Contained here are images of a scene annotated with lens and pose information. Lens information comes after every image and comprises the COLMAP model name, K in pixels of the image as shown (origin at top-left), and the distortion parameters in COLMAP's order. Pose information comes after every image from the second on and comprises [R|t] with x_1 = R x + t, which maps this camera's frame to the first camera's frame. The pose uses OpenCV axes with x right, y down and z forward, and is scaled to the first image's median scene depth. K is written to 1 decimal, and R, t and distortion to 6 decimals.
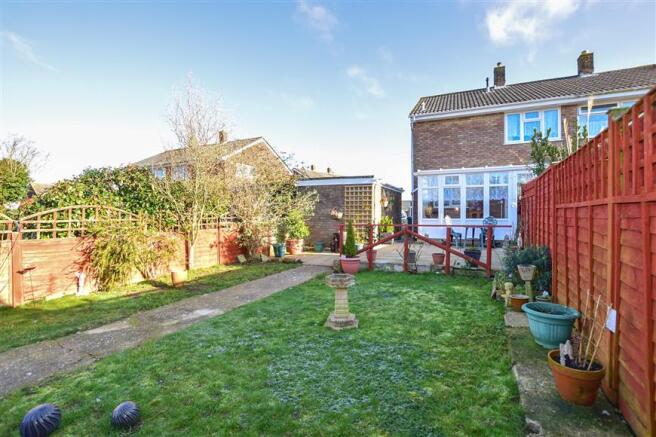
lens RADIAL K [[294.1, 0, 328.0], [0, 294.1, 218.5], [0, 0, 1]] dist [-0.029677, 0.000452]
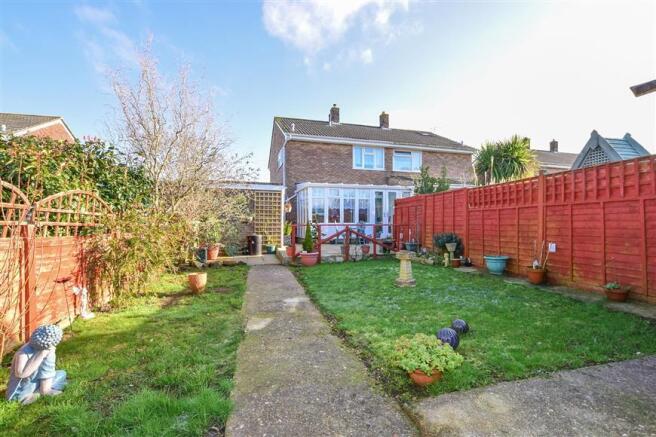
lens RADIAL K [[294.1, 0, 328.0], [0, 294.1, 218.5], [0, 0, 1]] dist [-0.029677, 0.000452]
pose [[0.770925, 0.014084, 0.636770, -0.409138], [0.010351, 0.999346, -0.034635, 0.025685], [-0.636842, 0.033293, 0.770276, 0.037495]]
